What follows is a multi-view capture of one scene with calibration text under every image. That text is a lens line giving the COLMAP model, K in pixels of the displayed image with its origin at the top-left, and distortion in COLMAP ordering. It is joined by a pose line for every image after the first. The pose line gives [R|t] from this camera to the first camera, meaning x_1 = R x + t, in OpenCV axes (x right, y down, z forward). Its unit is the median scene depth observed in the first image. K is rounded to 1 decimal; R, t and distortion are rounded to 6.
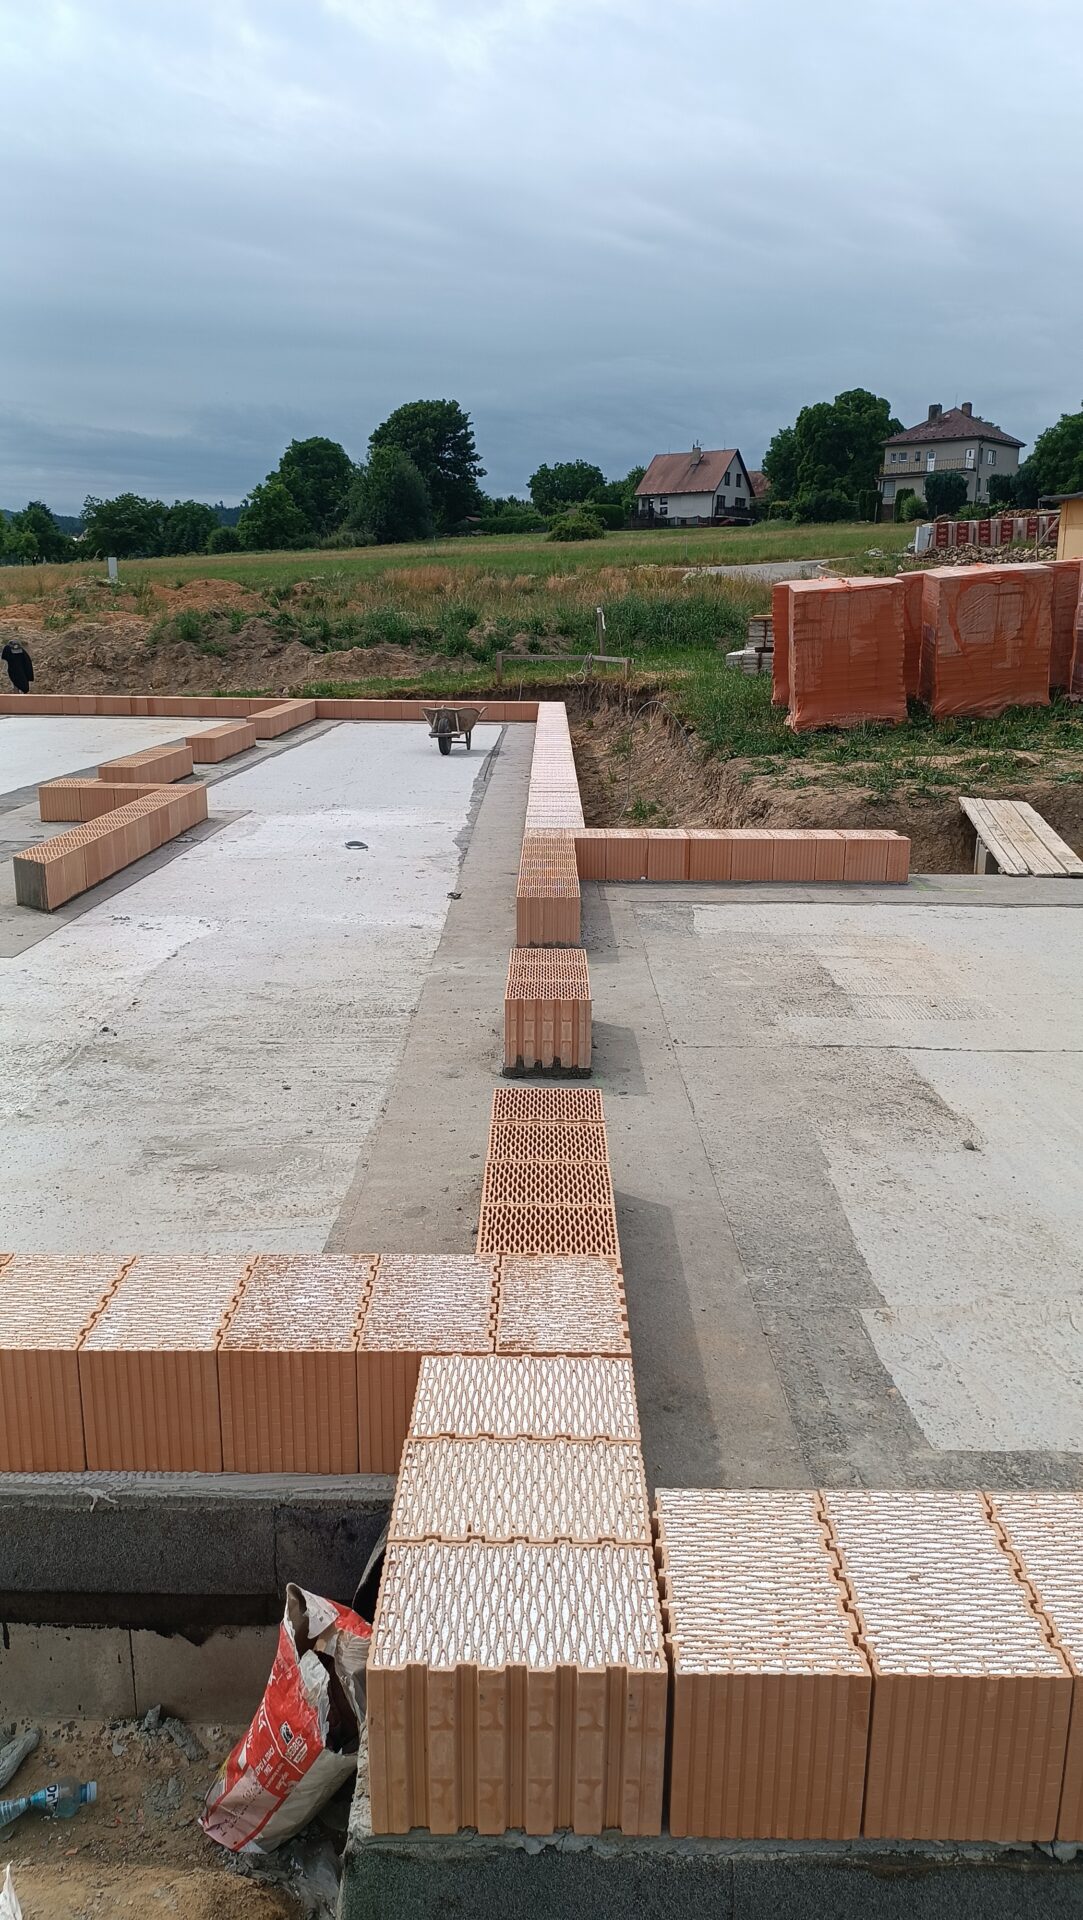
lens RADIAL K [[1400.6, 0, 541.5], [0, 1400.6, 960.0], [0, 0, 1]] dist [0.125979, -0.272390]
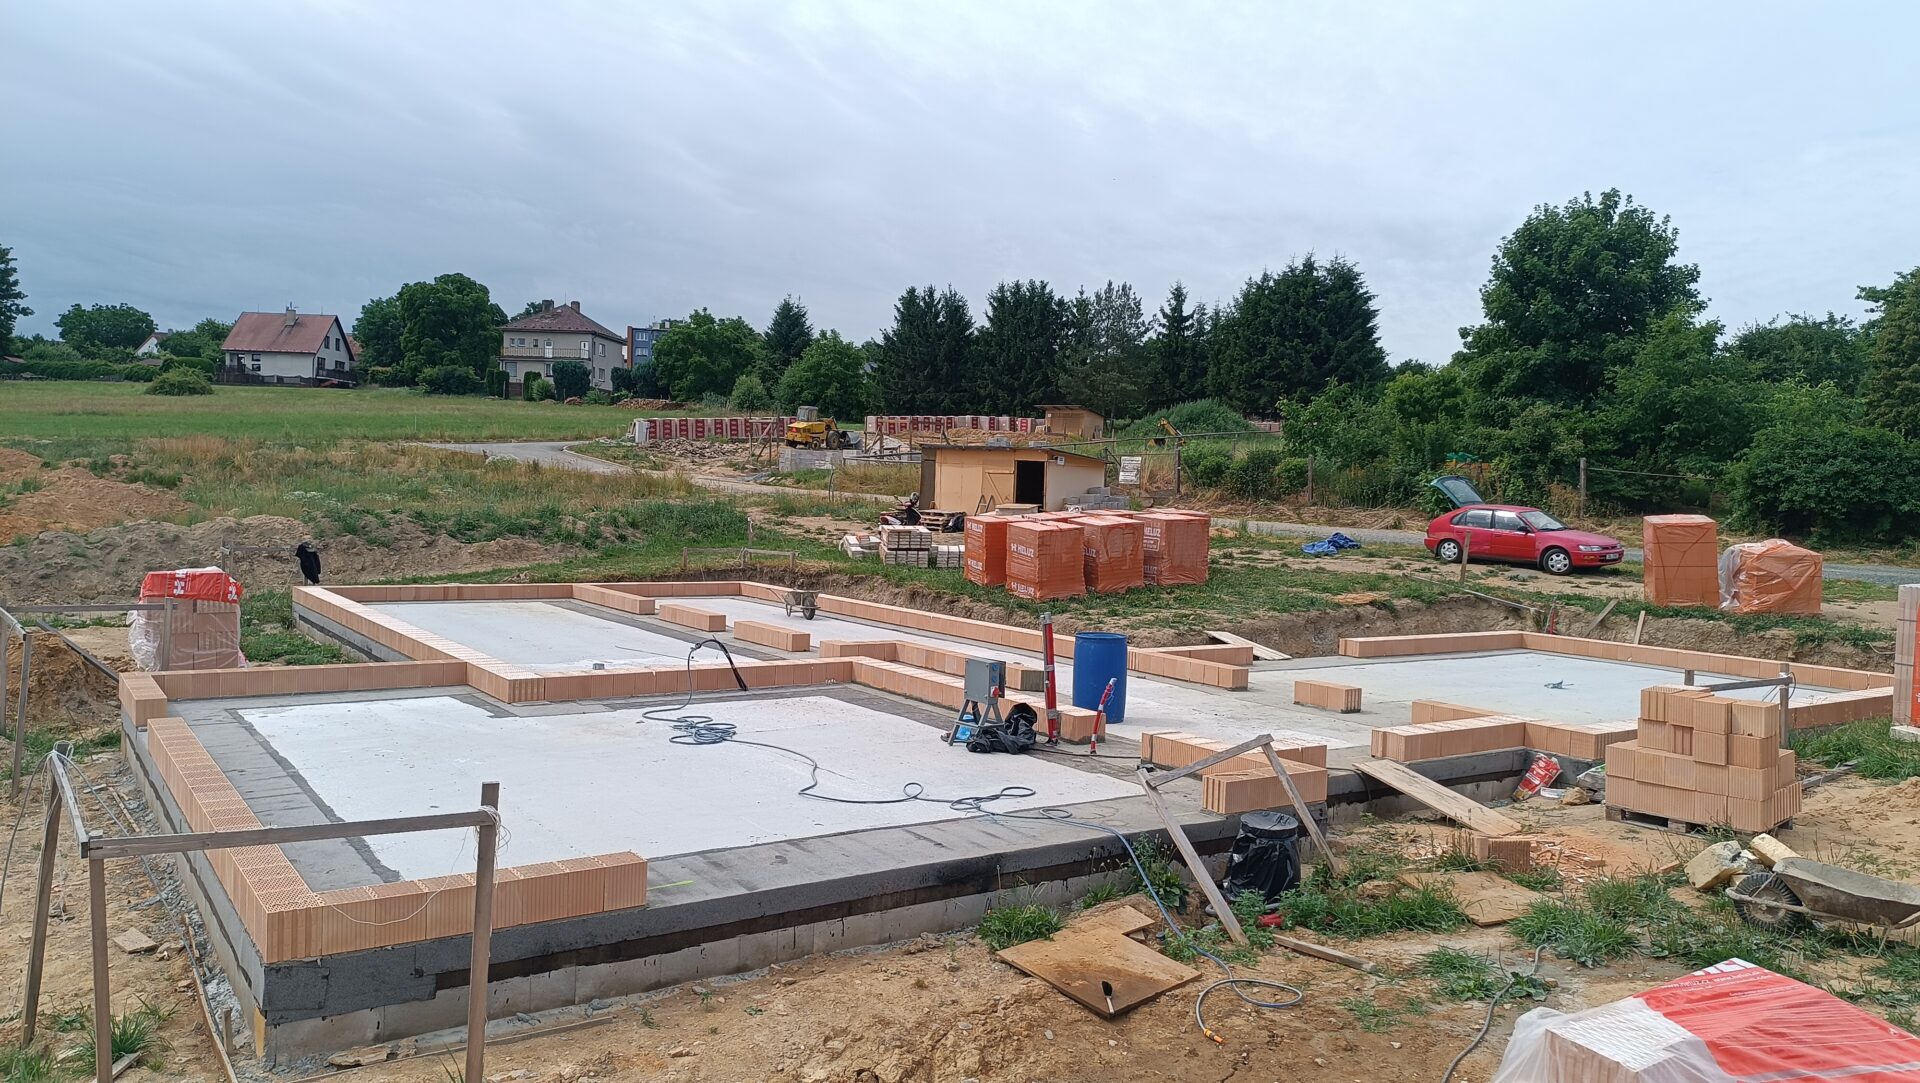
lens RADIAL K [[1393.9, 0, 960.0], [0, 1393.9, 541.5], [0, 0, 1]] dist [0.129800, -0.159241]
pose [[0.820888, 0.000605, 0.571089, -0.081675], [0.107255, 0.982042, -0.155209, 0.002671], [-0.560927, 0.188662, 0.806082, -0.036603]]
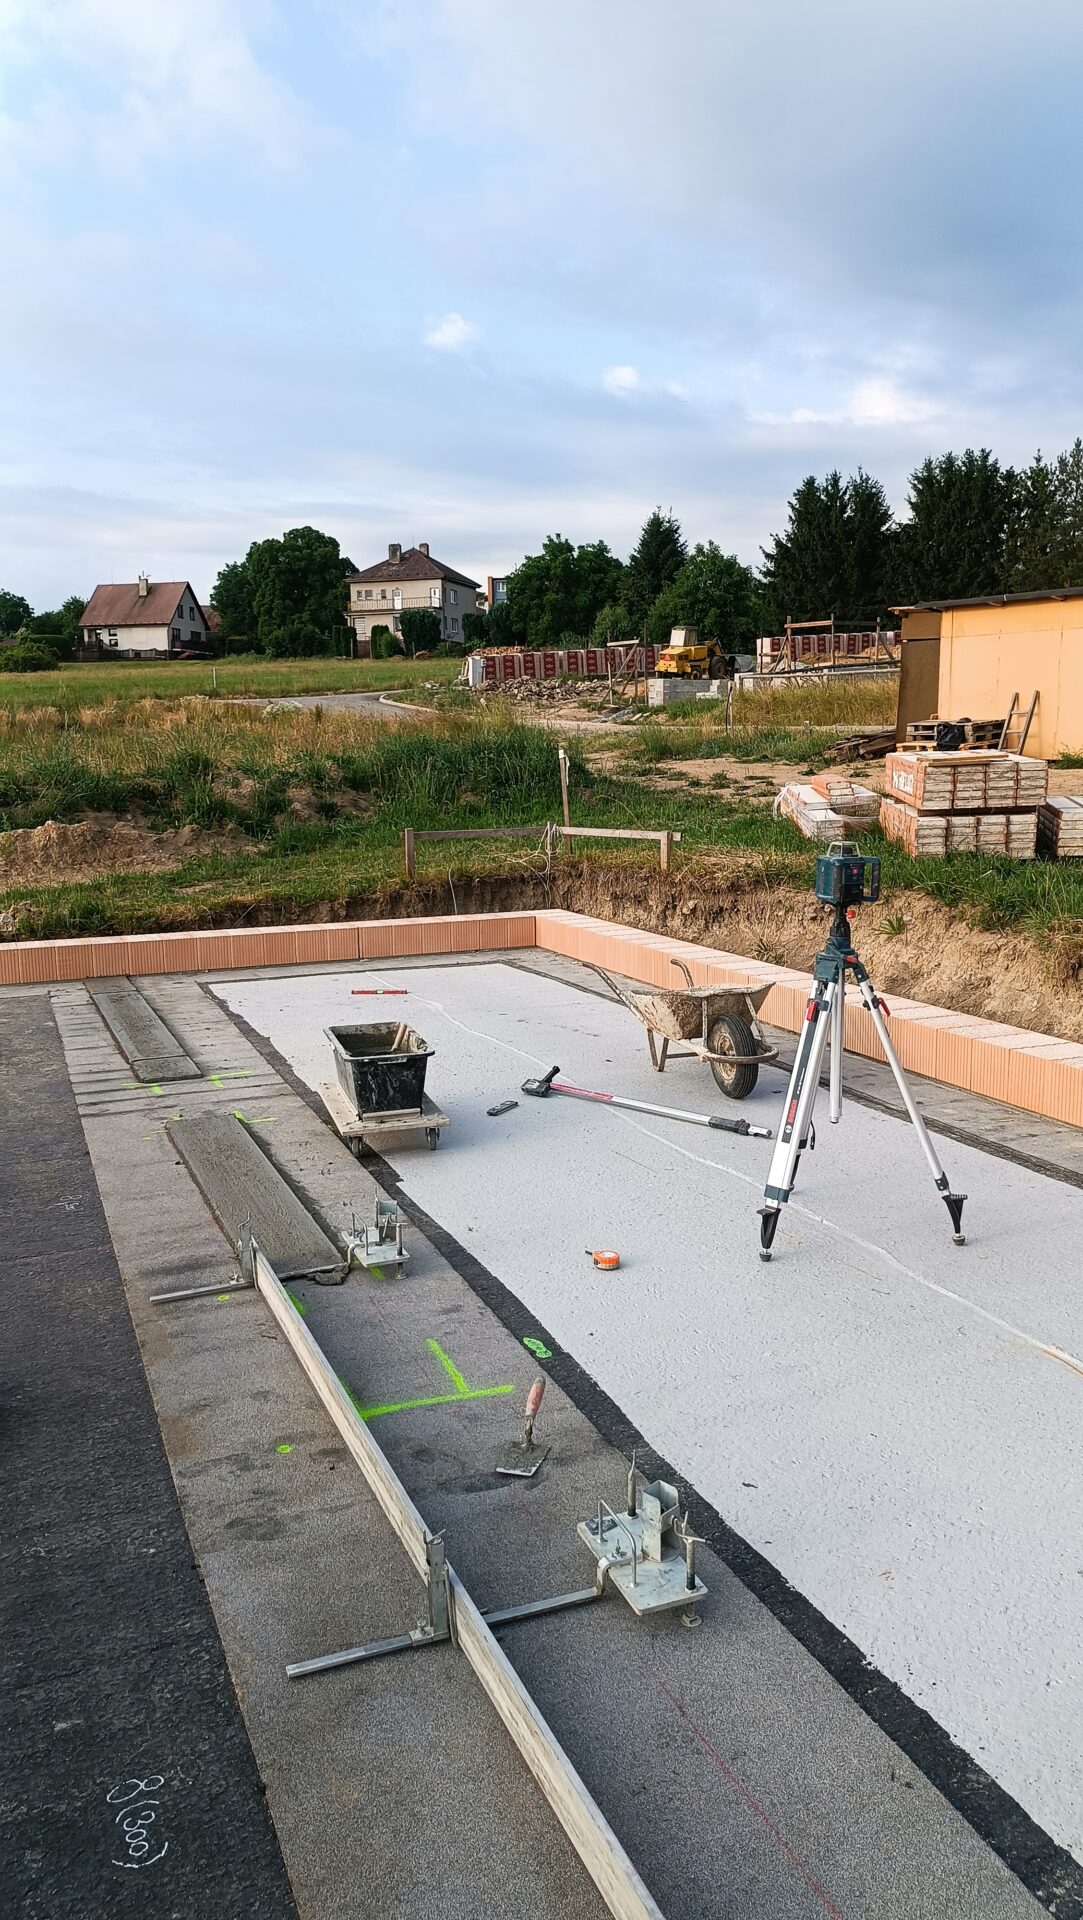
lens RADIAL K [[1393.9, 0, 541.5], [0, 1393.9, 960.0], [0, 0, 1]] dist [0.129800, -0.159241]
pose [[0.921275, -0.077818, 0.381046, -0.027605], [0.111922, 0.991378, -0.068138, -0.016461], [-0.372458, 0.105422, 0.922042, 0.062972]]
